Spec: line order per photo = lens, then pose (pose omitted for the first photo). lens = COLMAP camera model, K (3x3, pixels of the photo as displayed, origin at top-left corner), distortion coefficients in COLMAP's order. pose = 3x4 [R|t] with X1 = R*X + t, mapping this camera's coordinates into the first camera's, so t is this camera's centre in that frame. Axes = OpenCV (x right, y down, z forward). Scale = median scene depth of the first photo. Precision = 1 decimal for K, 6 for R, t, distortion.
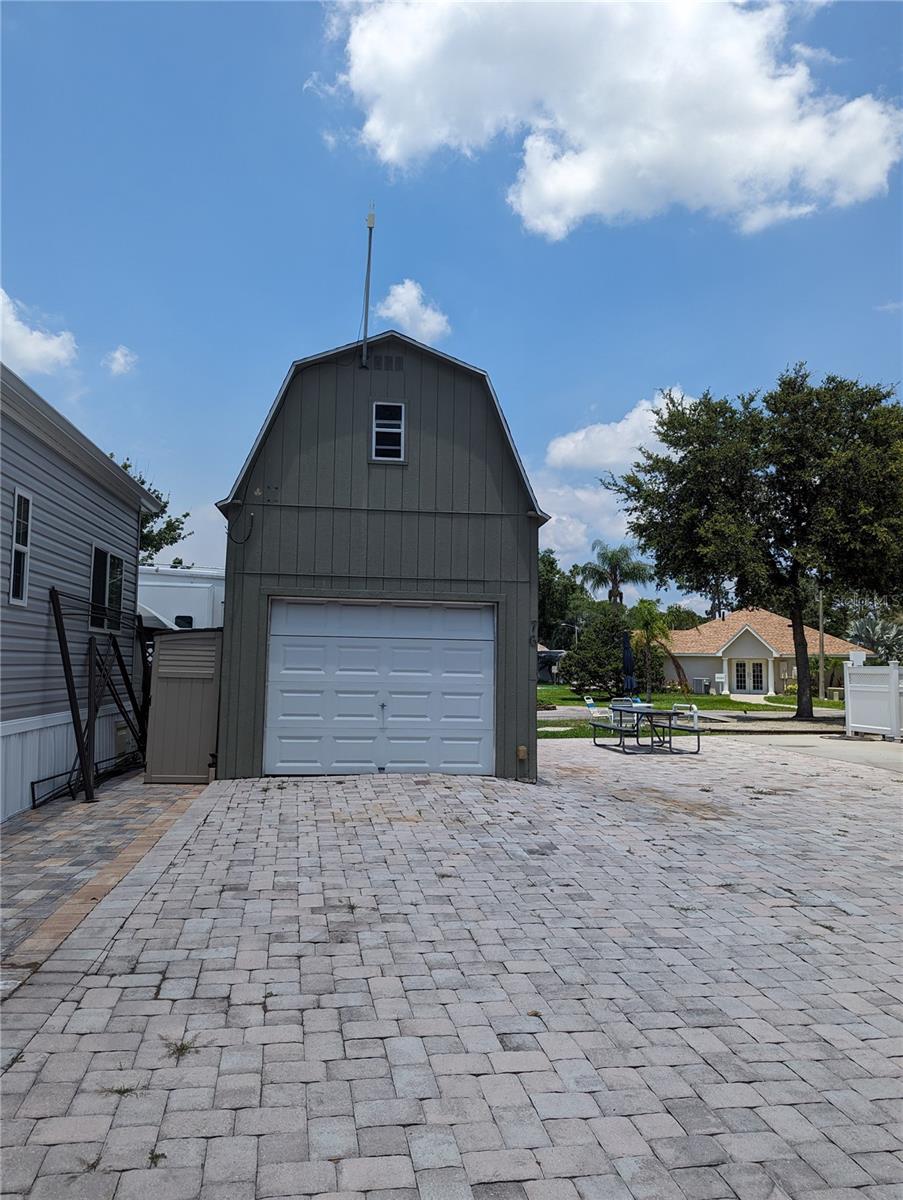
lens RADIAL K [[831.8, 0, 457.1], [0, 831.8, 591.5], [0, 0, 1]] dist [0.082832, -0.082647]
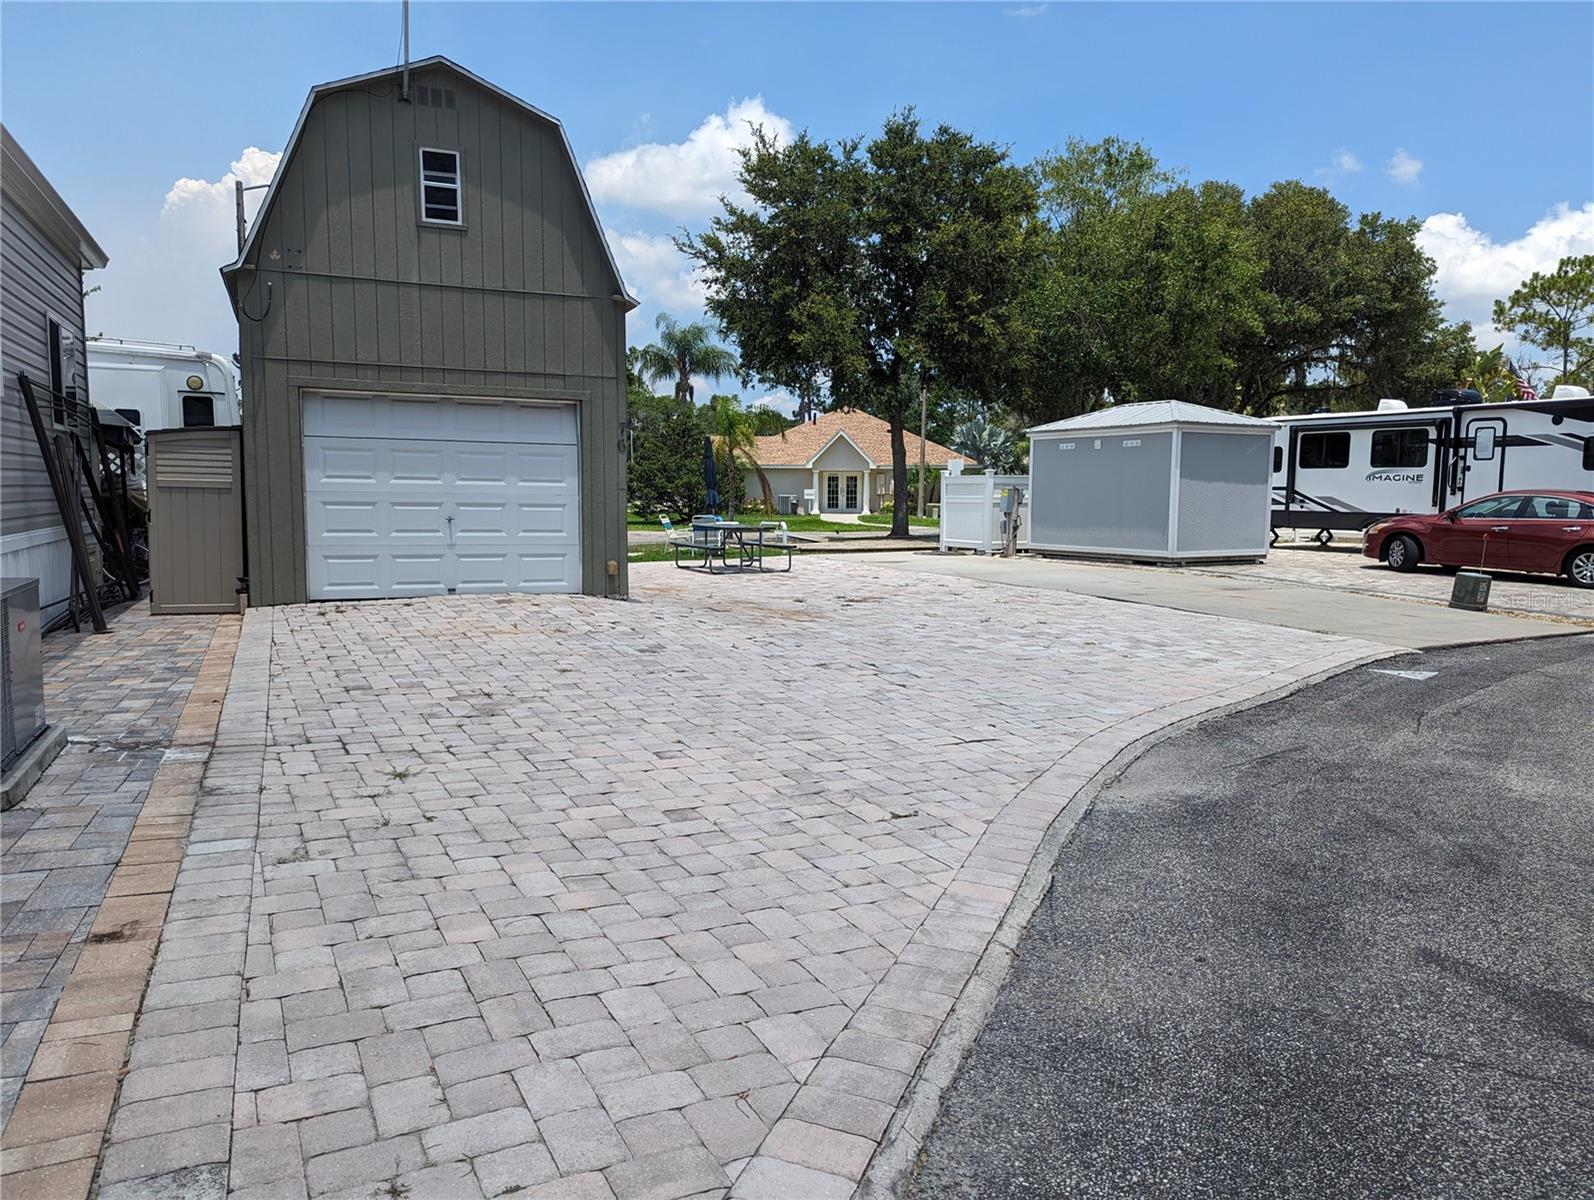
lens RADIAL K [[1105.0, 0, 798.8], [0, 1105.0, 599.6], [0, 0, 1]] dist [0.082832, -0.082647]
pose [[0.956857, -0.037605, 0.288117, -0.076215], [-0.018436, 0.981734, 0.189363, -0.007756], [-0.289975, -0.186505, 0.938685, -0.208241]]
